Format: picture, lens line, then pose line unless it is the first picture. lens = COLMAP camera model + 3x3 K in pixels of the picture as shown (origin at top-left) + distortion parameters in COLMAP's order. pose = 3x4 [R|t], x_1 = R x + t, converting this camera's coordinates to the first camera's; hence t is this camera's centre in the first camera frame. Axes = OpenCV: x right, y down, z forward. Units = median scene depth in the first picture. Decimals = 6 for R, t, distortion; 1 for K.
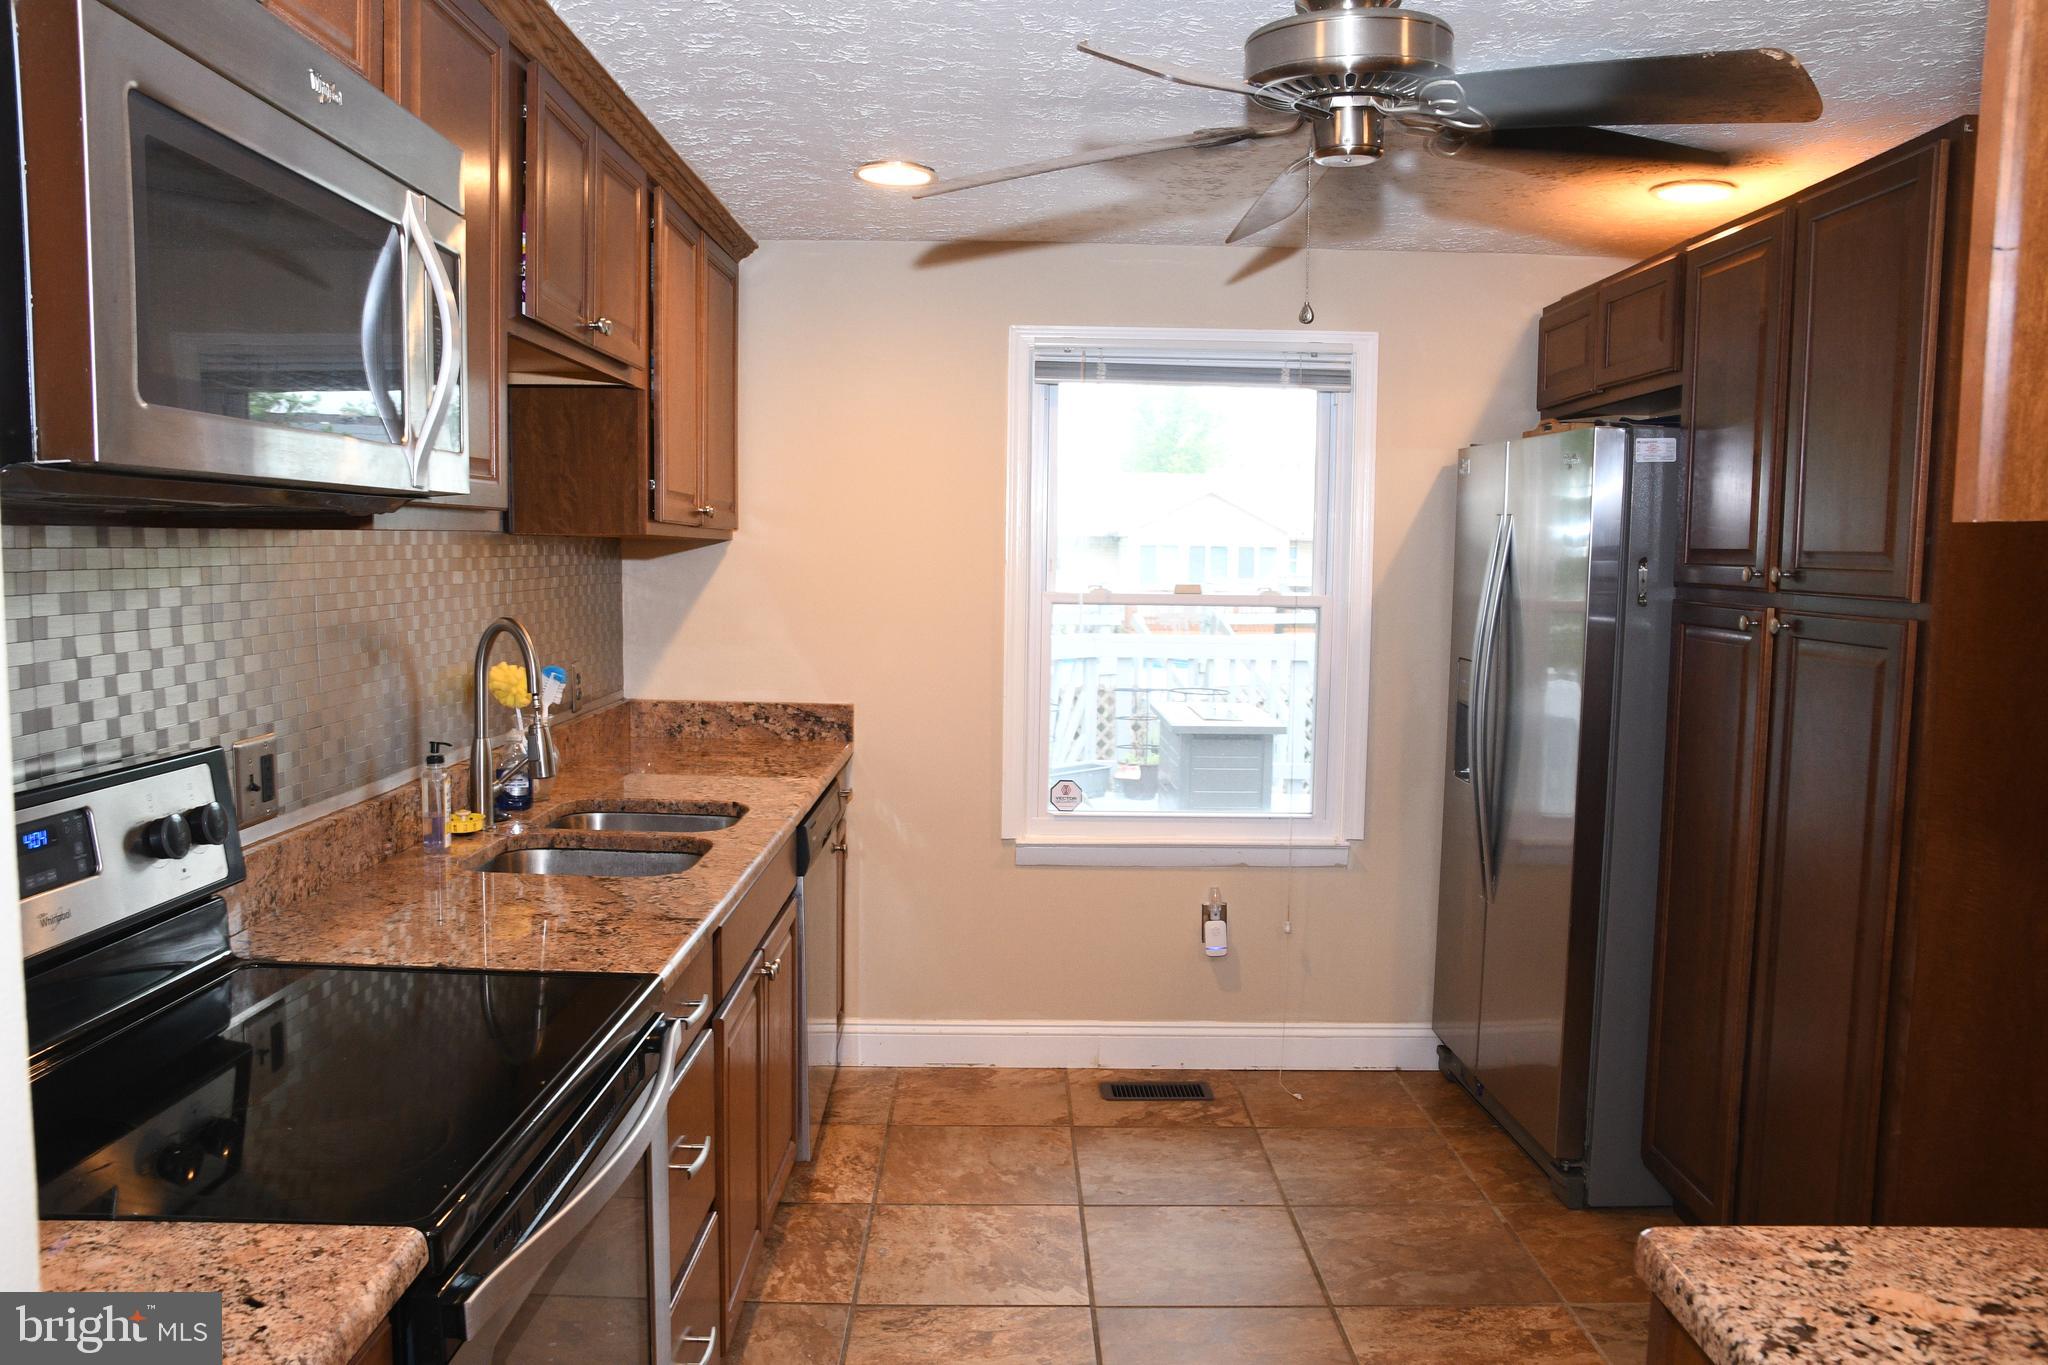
lens RADIAL K [[1512.1, 0, 1009.2], [0, 1512.1, 691.2], [0, 0, 1]] dist [-0.128085, 0.109187]
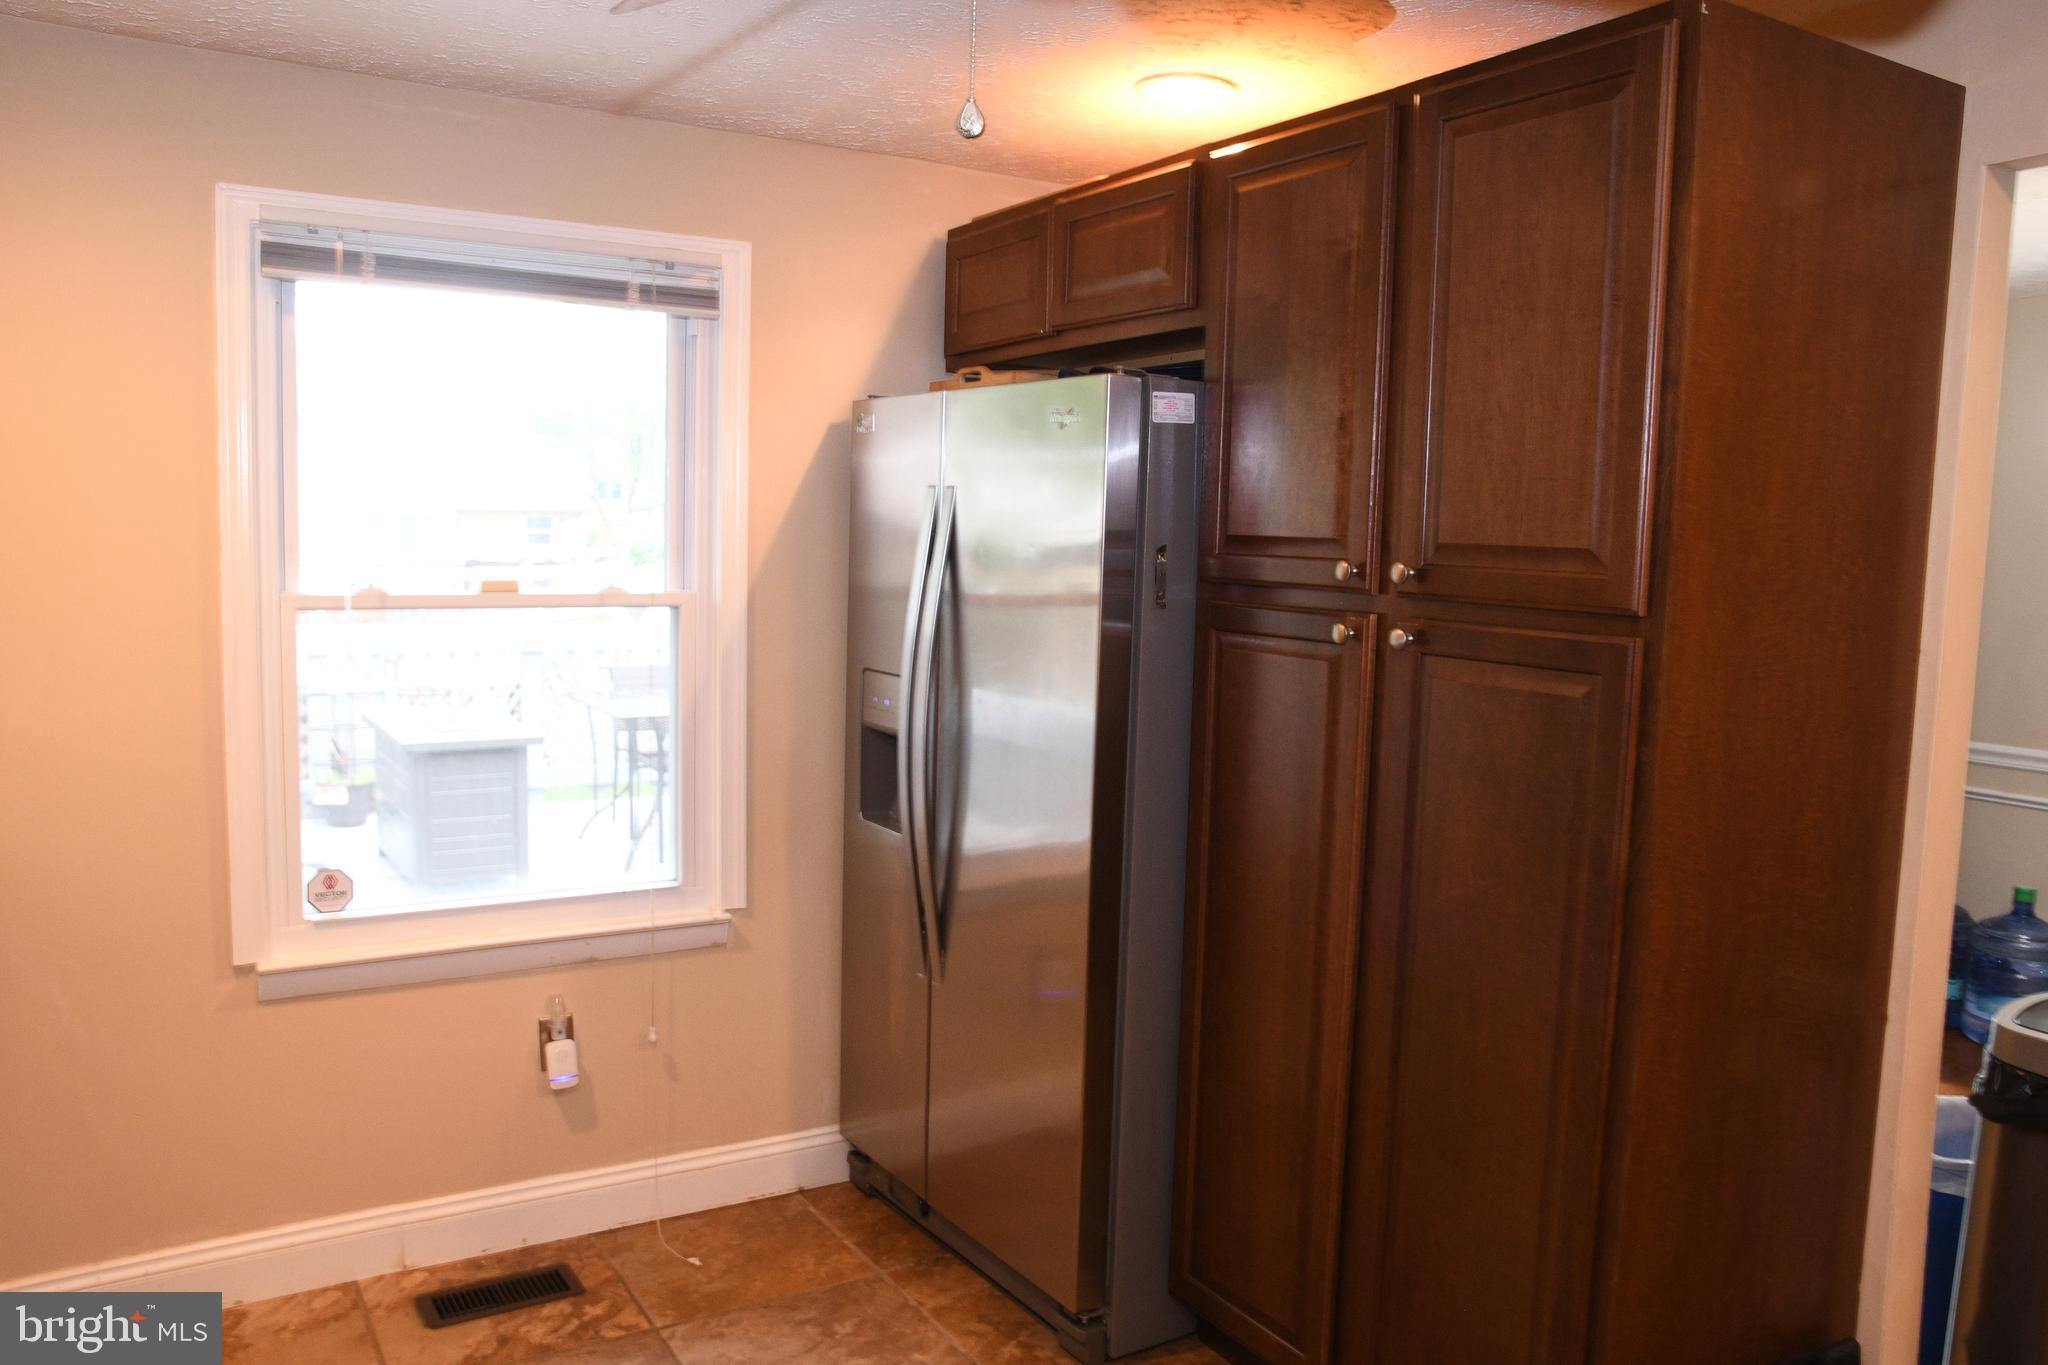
lens RADIAL K [[1512.1, 0, 1009.2], [0, 1512.1, 691.2], [0, 0, 1]] dist [-0.128085, 0.109187]
pose [[0.854502, -0.046393, 0.517373, -0.042961], [0.035678, 0.998893, 0.030644, -0.031801], [-0.518222, -0.007727, 0.855211, 0.282001]]
